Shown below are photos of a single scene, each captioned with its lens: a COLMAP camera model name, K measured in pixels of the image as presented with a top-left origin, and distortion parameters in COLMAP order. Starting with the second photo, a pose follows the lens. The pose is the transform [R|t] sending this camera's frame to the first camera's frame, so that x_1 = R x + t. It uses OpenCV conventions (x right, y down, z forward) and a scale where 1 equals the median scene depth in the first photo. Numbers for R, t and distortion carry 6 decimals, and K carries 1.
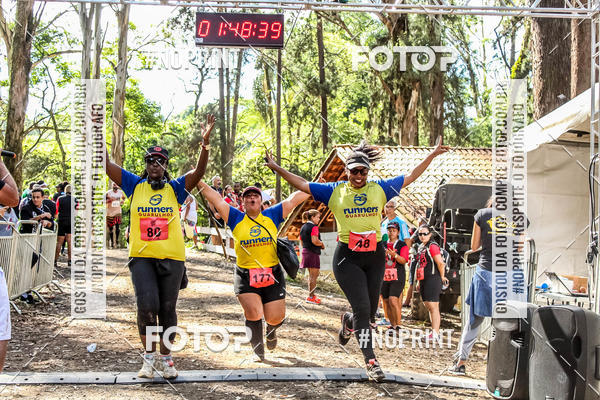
lens RADIAL K [[1000.6, 0, 292.3], [0, 1000.6, 222.4], [0, 0, 1]] dist [0.007581, 0.107305]
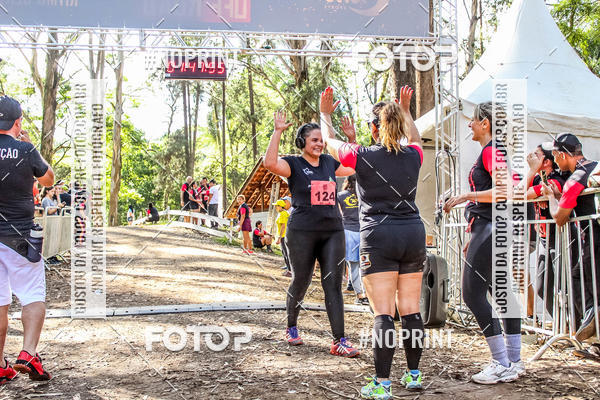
lens RADIAL K [[726.3, 0, 296.4], [0, 726.3, 199.1], [0, 0, 1]] dist [-0.089340, 0.152538]
pose [[0.996351, -0.019546, 0.083077, 0.002590], [0.018876, 0.999783, 0.008839, -0.020193], [-0.083232, -0.007239, 0.996504, -0.099763]]
